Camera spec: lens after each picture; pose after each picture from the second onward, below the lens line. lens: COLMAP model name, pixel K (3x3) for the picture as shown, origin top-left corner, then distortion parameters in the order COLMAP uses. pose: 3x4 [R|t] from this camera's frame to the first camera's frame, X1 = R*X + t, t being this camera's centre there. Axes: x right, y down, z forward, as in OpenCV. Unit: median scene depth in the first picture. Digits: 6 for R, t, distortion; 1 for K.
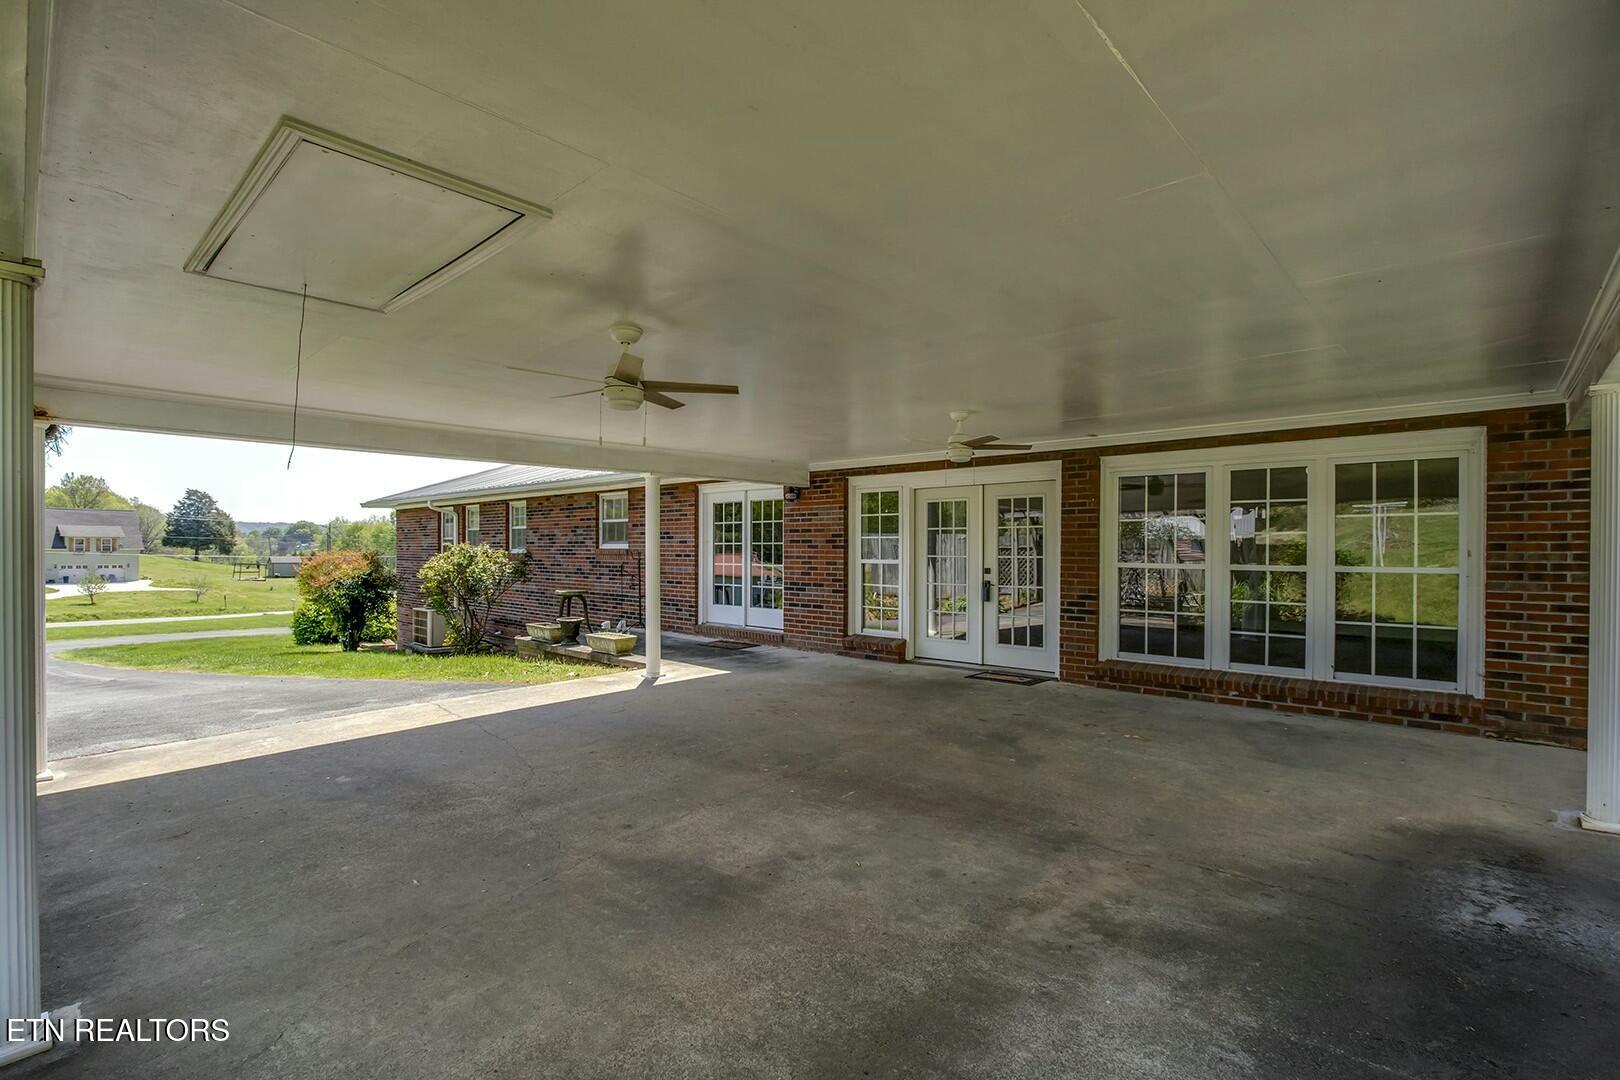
lens RADIAL K [[752.3, 0, 813.3], [0, 752.3, 546.9], [0, 0, 1]] dist [-0.029529, 0.000941]
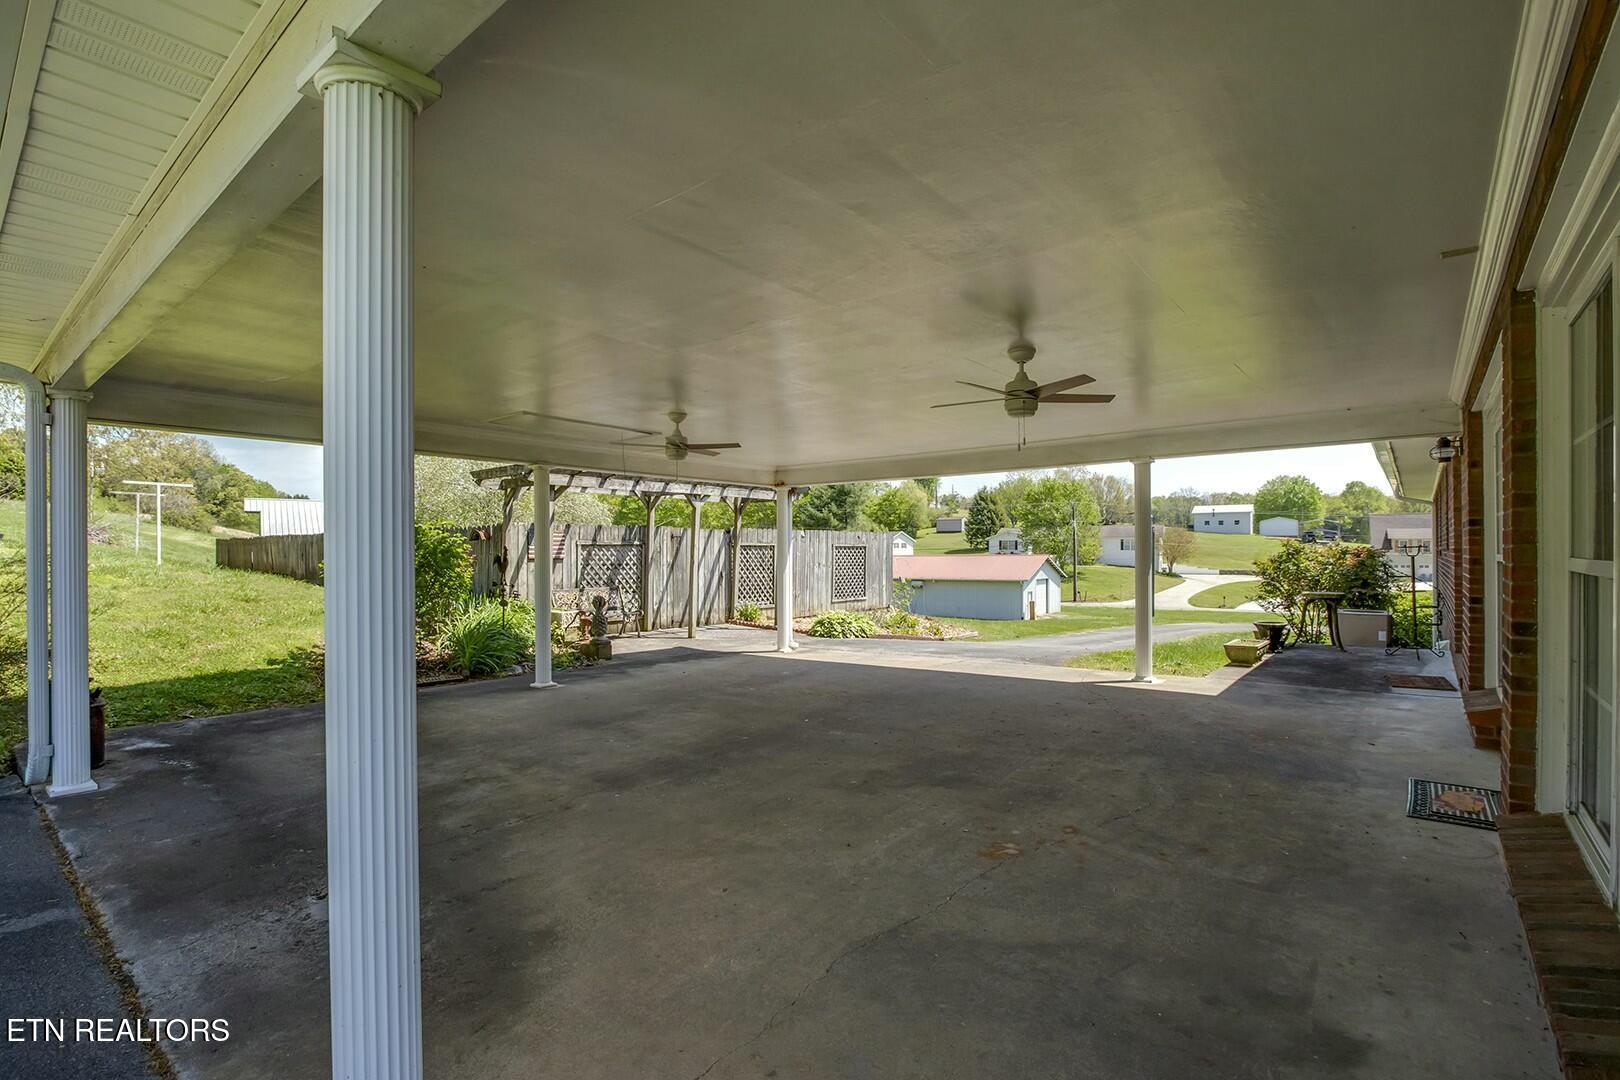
lens RADIAL K [[752.3, 0, 814.0], [0, 752.3, 549.0], [0, 0, 1]] dist [-0.029529, 0.000941]
pose [[0.067698, -0.004950, -0.997694, 1.544468], [0.001016, 0.999988, -0.004892, 0.031173], [0.997705, -0.000683, 0.067702, 1.238585]]
